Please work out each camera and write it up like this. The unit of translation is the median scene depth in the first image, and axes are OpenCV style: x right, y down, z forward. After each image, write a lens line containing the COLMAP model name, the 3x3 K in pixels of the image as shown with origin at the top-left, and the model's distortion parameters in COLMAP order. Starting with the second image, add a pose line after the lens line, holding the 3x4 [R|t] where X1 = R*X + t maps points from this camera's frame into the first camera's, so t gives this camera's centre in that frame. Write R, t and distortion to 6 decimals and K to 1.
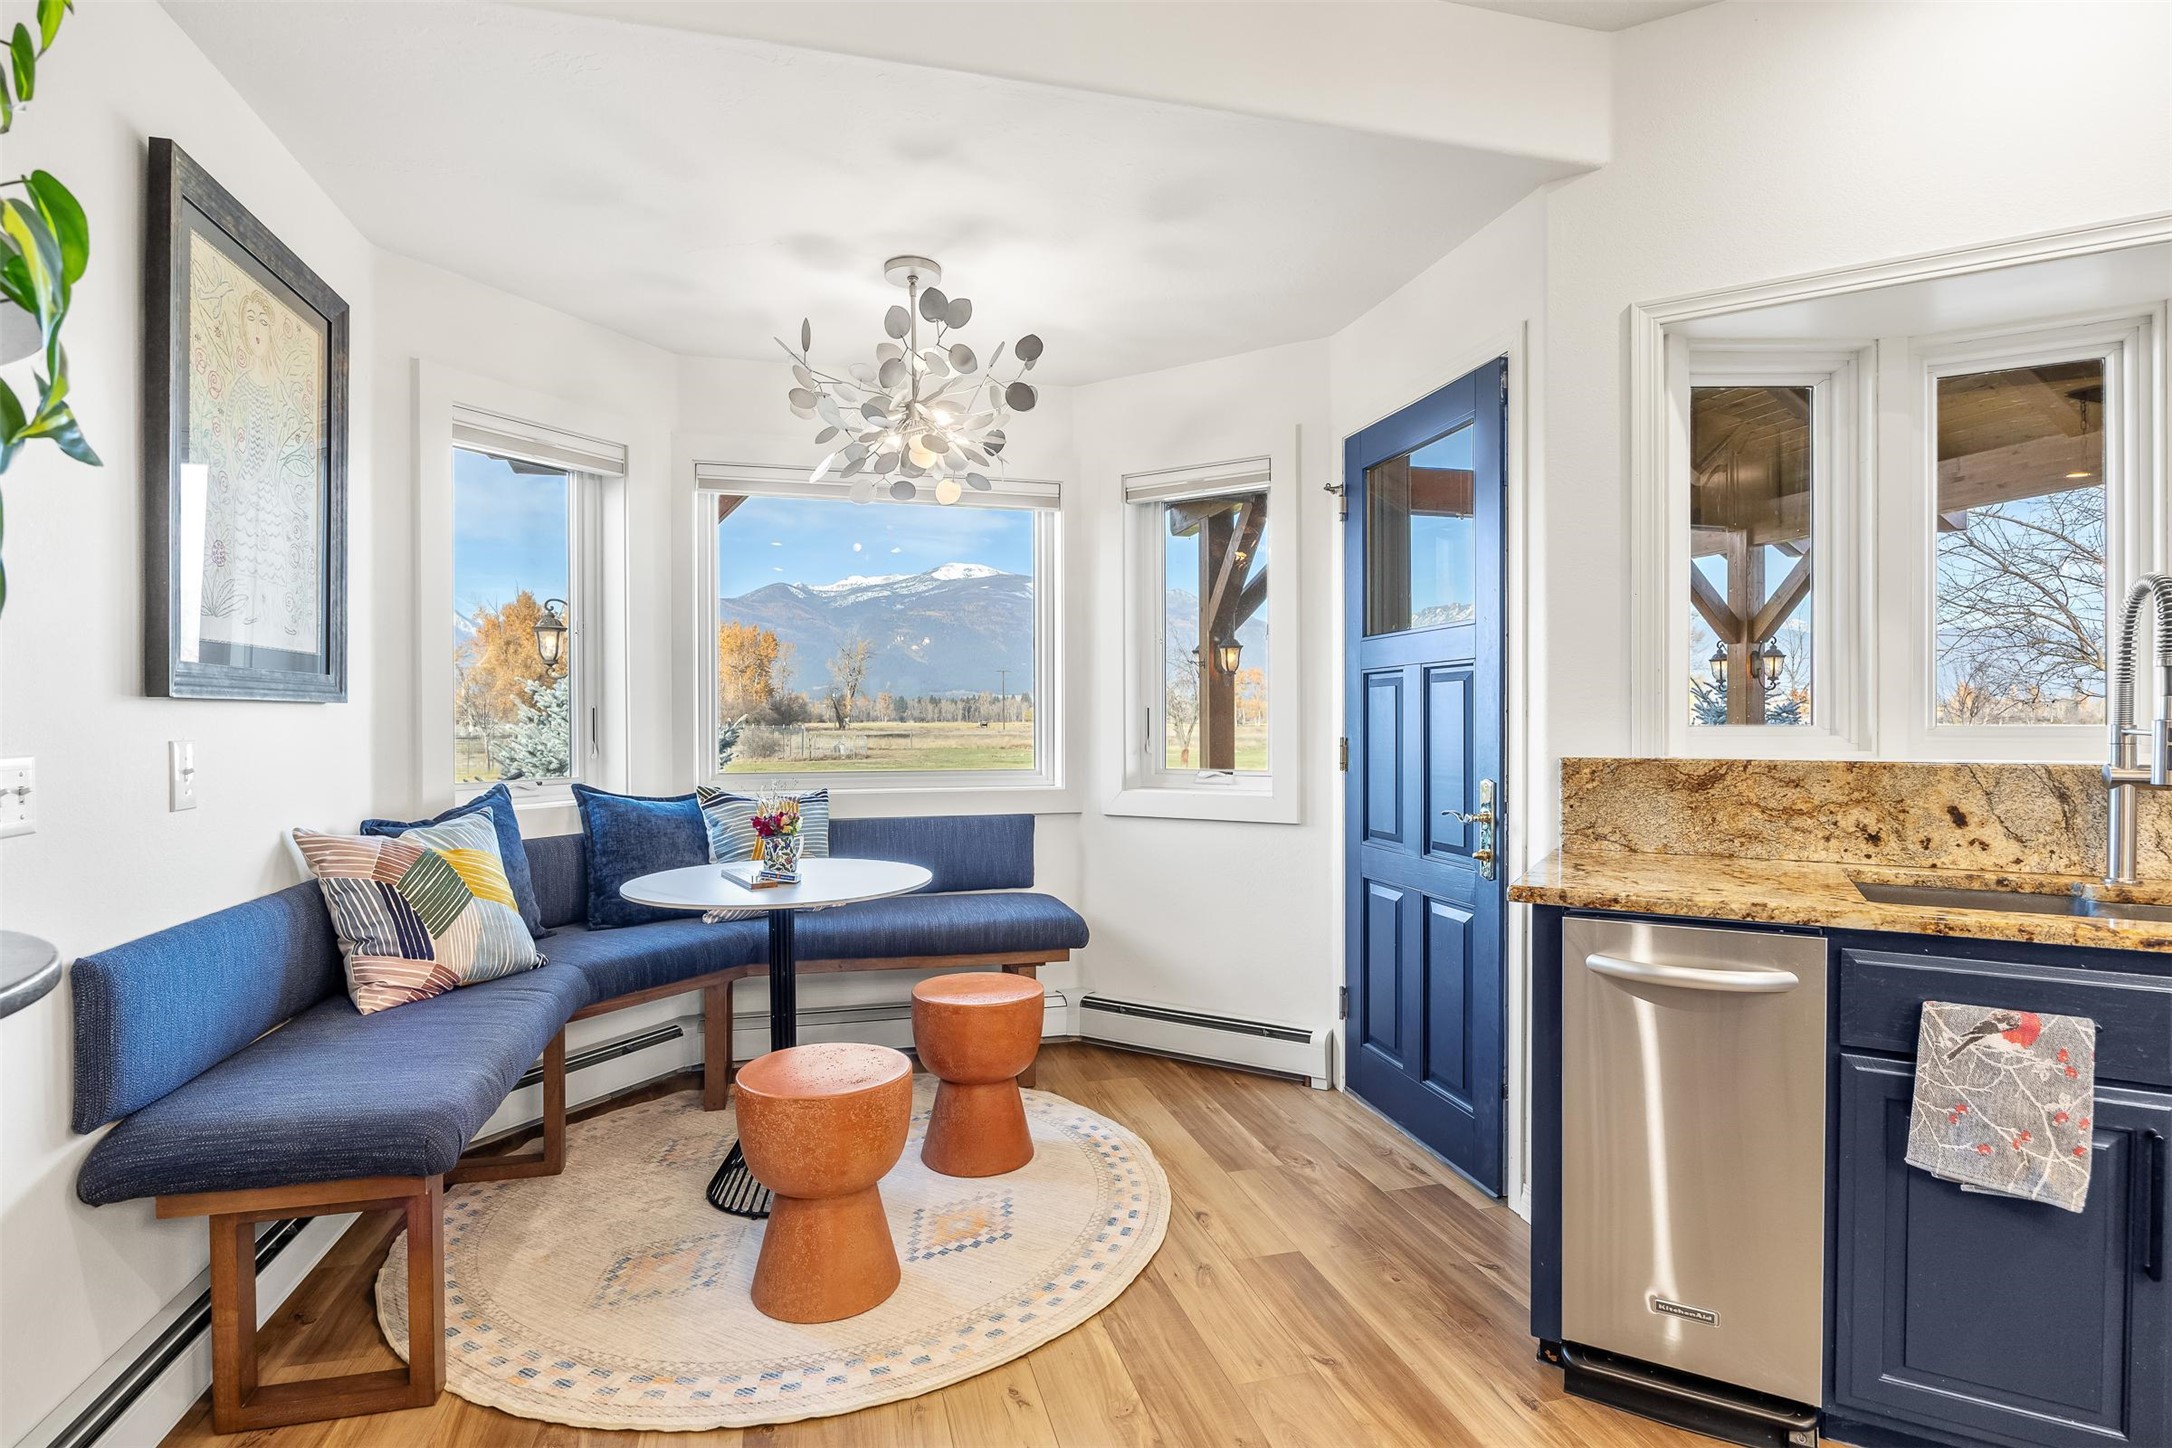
lens RADIAL K [[1089.1, 0, 1095.1], [0, 1089.1, 718.0], [0, 0, 1]] dist [-0.018283, -0.000291]
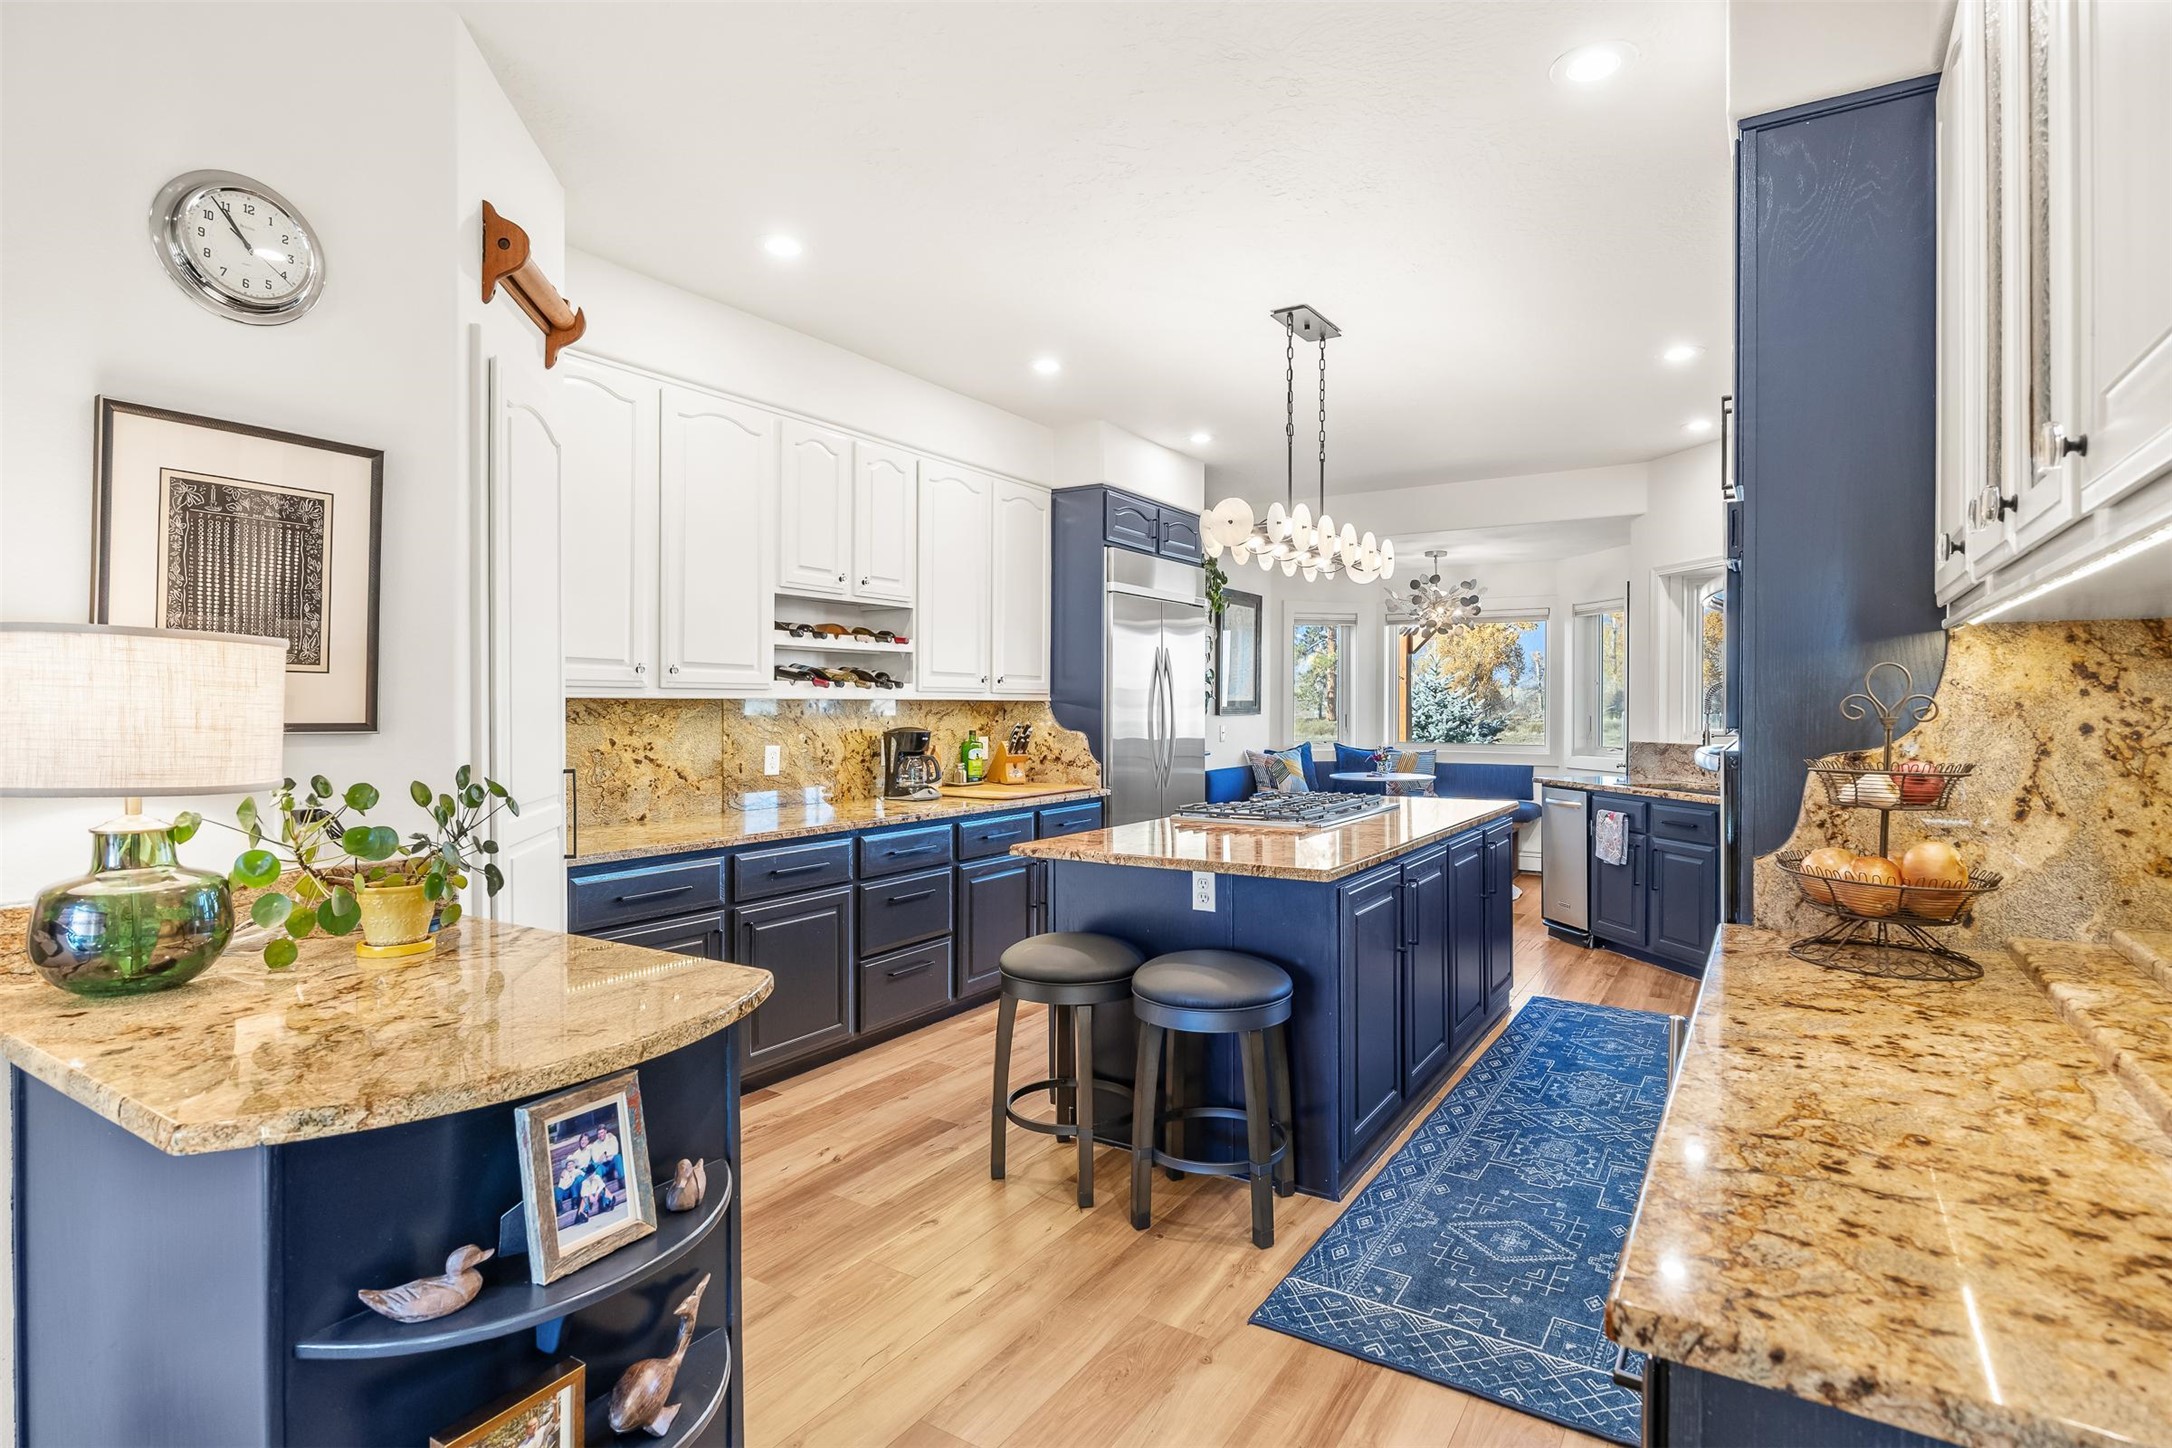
lens RADIAL K [[1089.1, 0, 1095.1], [0, 1089.1, 718.0], [0, 0, 1]] dist [-0.018283, -0.000291]
pose [[0.679282, 0.011621, -0.733786, 1.492246], [-0.001936, 0.999900, 0.014044, -0.053030], [0.733875, -0.008119, 0.679236, -1.740474]]
